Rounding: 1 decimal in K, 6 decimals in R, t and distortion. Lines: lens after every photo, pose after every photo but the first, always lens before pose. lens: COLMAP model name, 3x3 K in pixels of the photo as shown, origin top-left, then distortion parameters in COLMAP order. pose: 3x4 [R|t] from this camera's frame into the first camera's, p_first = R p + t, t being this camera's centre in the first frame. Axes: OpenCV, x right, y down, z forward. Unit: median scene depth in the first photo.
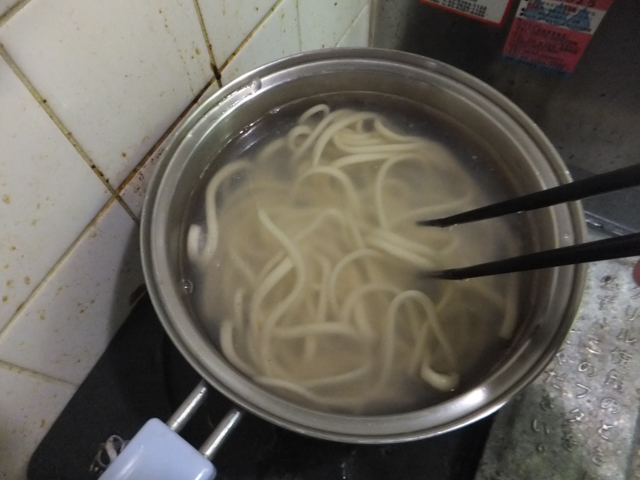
lens RADIAL K [[444.2, 0, 317.6], [0, 444.2, 242.2], [0, 0, 1]] dist [-0.001461, -0.005732]
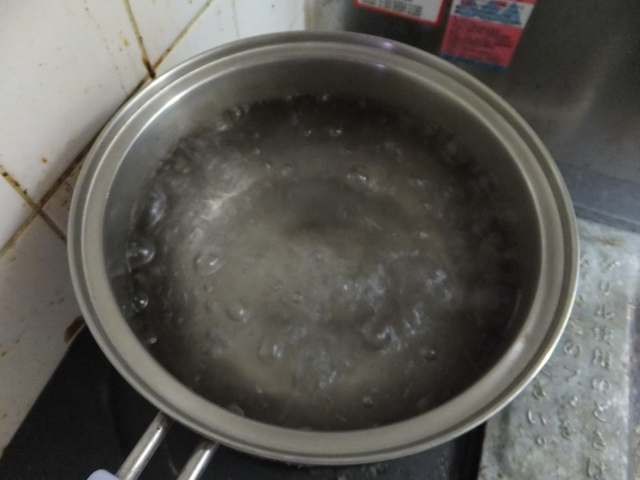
lens RADIAL K [[432.3, 0, 320.0], [0, 432.3, 240.0], [0, 0, 1]] dist [-0.004550, -0.000285]
pose [[0.987864, -0.088306, 0.127779, -0.032236], [0.096741, 0.993416, -0.061368, 0.054664], [-0.121518, 0.072985, 0.989902, 0.124669]]
